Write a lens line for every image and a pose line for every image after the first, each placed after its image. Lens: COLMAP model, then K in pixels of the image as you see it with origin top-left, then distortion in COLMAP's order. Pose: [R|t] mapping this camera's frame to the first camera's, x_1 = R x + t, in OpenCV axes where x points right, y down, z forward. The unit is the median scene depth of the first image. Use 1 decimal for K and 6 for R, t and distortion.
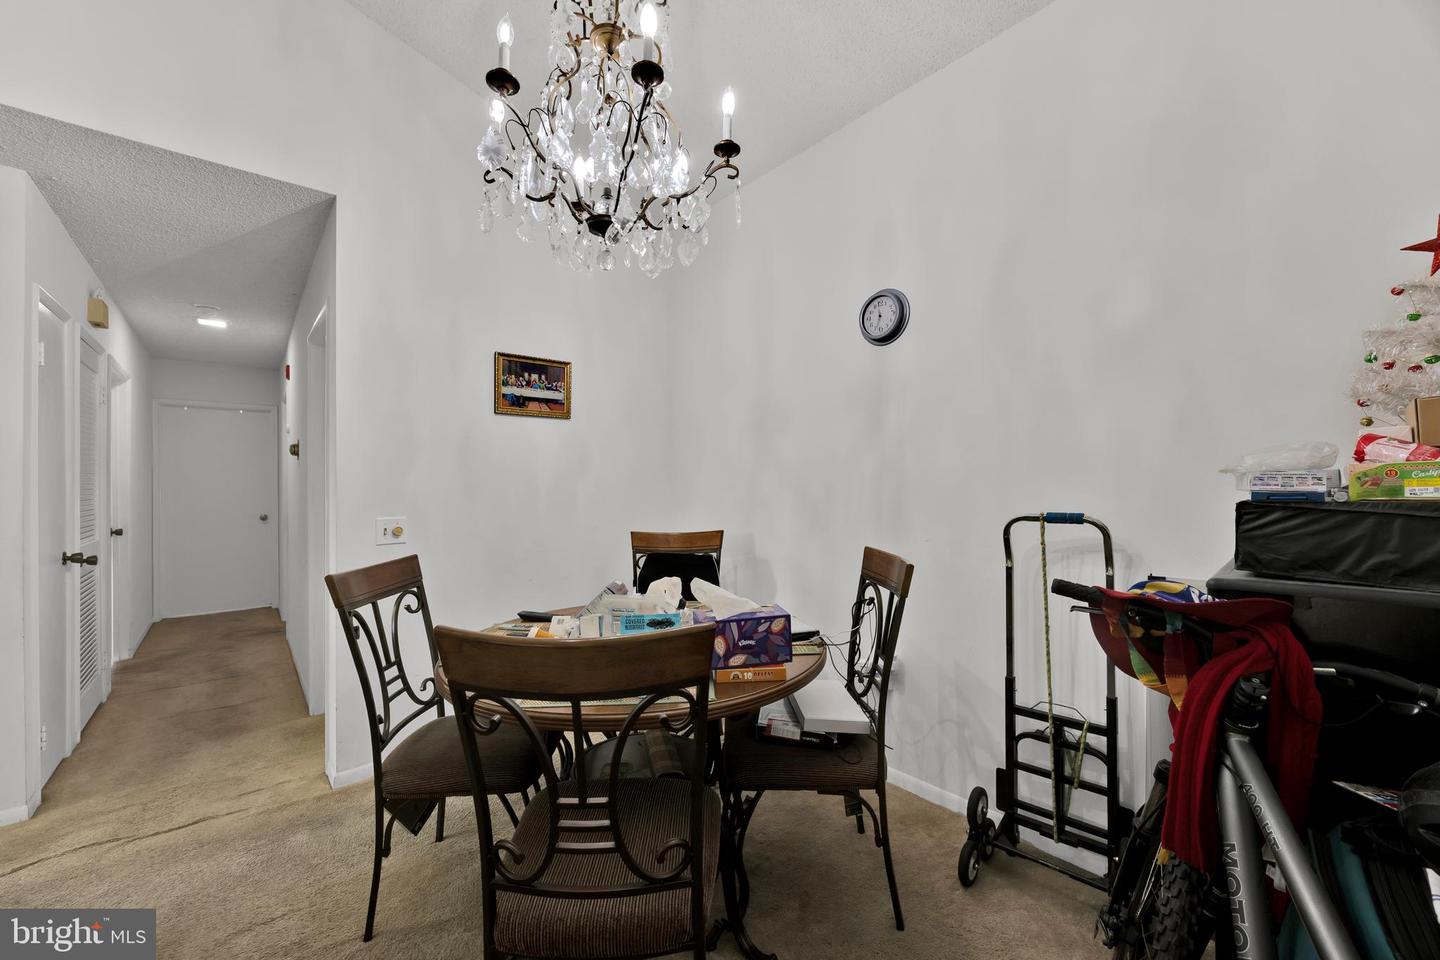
lens RADIAL K [[545.4, 0, 718.2], [0, 545.4, 481.8], [0, 0, 1]] dist [-0.000929, -0.000024]
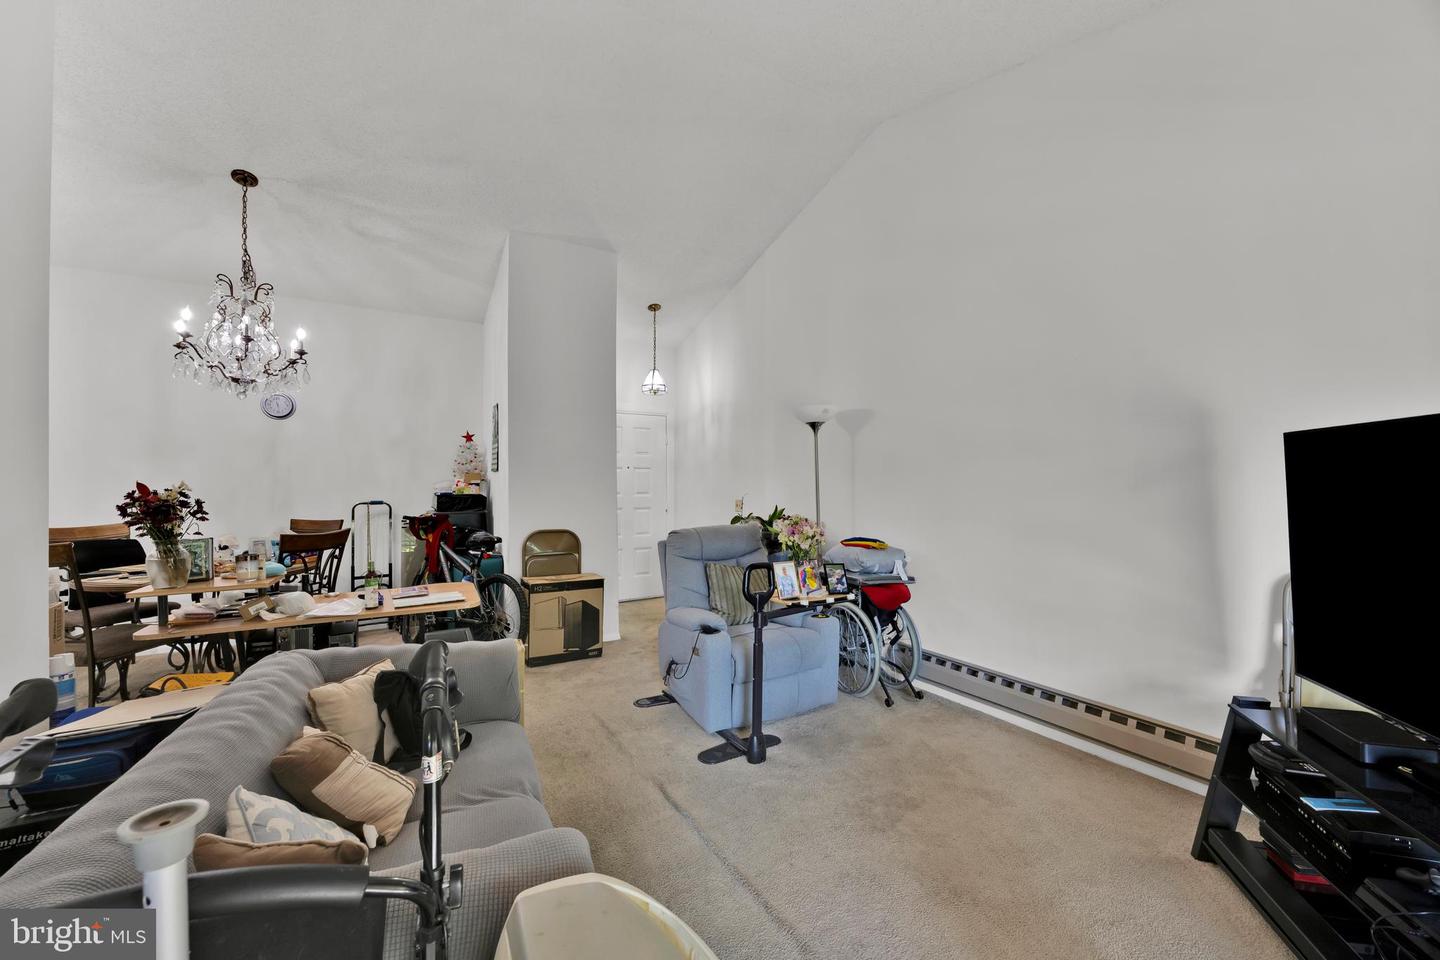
lens RADIAL K [[545.4, 0, 718.2], [0, 545.4, 481.8], [0, 0, 1]] dist [-0.000929, -0.000024]
pose [[0.193534, 0.020424, 0.980881, -1.803111], [-0.012623, 0.999752, -0.018327, -0.010171], [-0.981012, -0.008835, 0.193744, -1.276525]]
